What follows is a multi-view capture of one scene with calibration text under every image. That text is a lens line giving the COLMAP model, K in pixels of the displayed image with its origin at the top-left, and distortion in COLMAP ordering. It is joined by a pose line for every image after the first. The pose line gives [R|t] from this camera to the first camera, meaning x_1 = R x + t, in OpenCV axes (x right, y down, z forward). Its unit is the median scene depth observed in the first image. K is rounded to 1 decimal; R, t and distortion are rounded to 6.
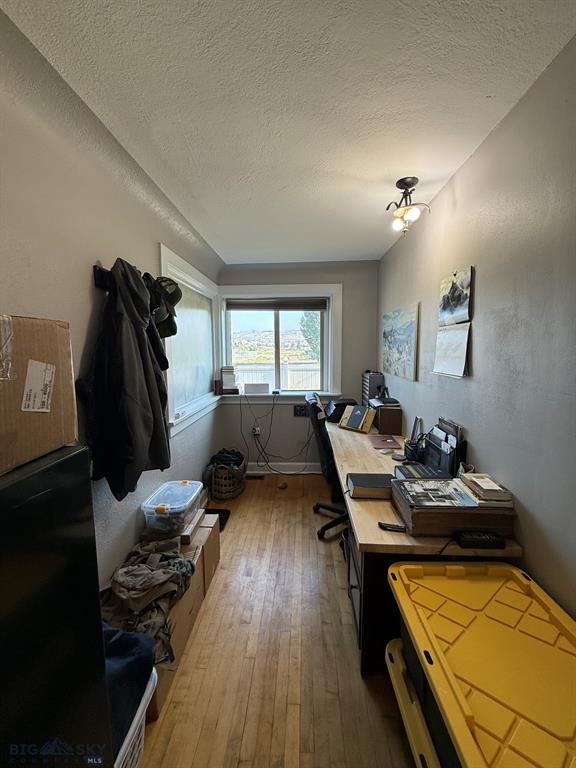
lens RADIAL K [[306.3, 0, 287.1], [0, 306.3, 380.2], [0, 0, 1]] dist [-0.000909, 0.000520]
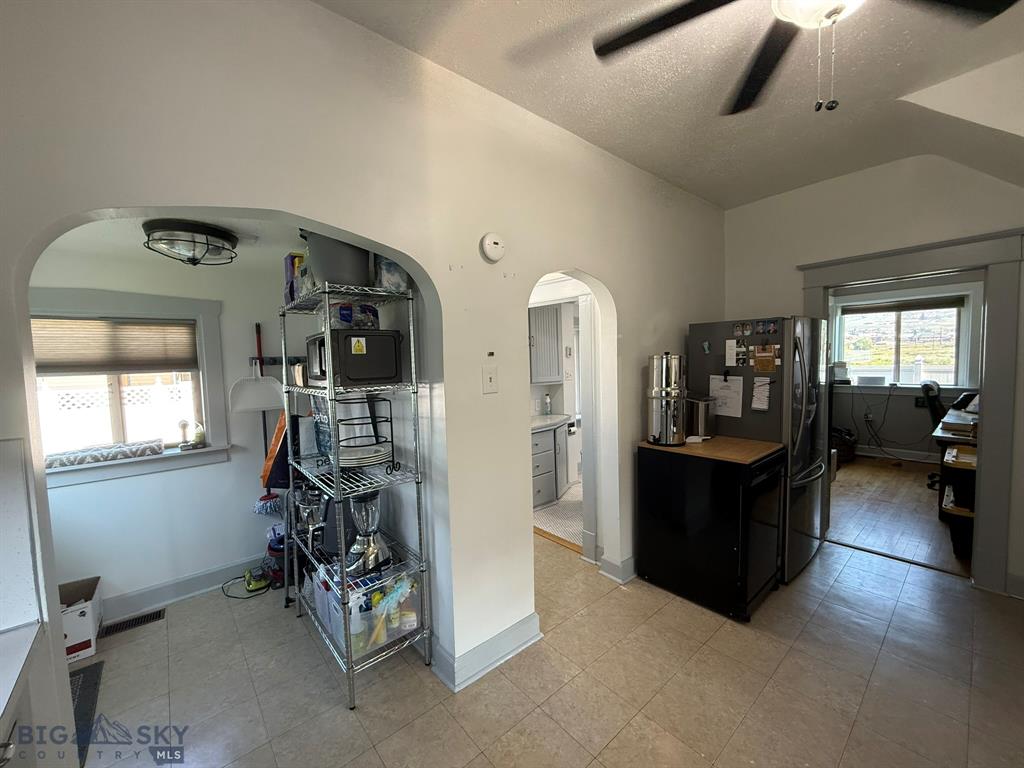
lens RADIAL K [[408.4, 0, 510.7], [0, 408.4, 381.0], [0, 0, 1]] dist [-0.000909, 0.000520]
pose [[0.680084, 0.031350, -0.732463, 0.105776], [-0.049730, 0.998757, -0.003427, 0.102745], [0.731445, 0.038756, 0.680798, -1.060326]]
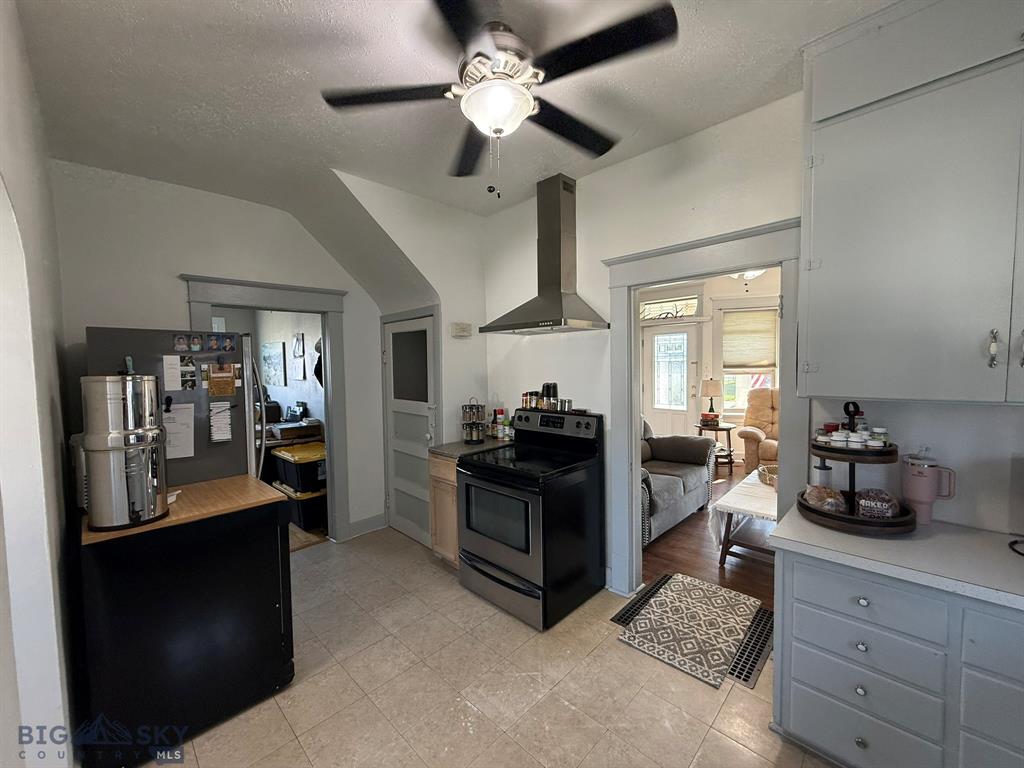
lens RADIAL K [[408.4, 0, 512.2], [0, 408.4, 382.8], [0, 0, 1]] dist [-0.000909, 0.000520]
pose [[0.664064, -0.041221, 0.746538, -0.294899], [0.086882, 0.995969, -0.022289, 0.093976], [-0.742610, 0.079662, 0.664969, -0.965671]]
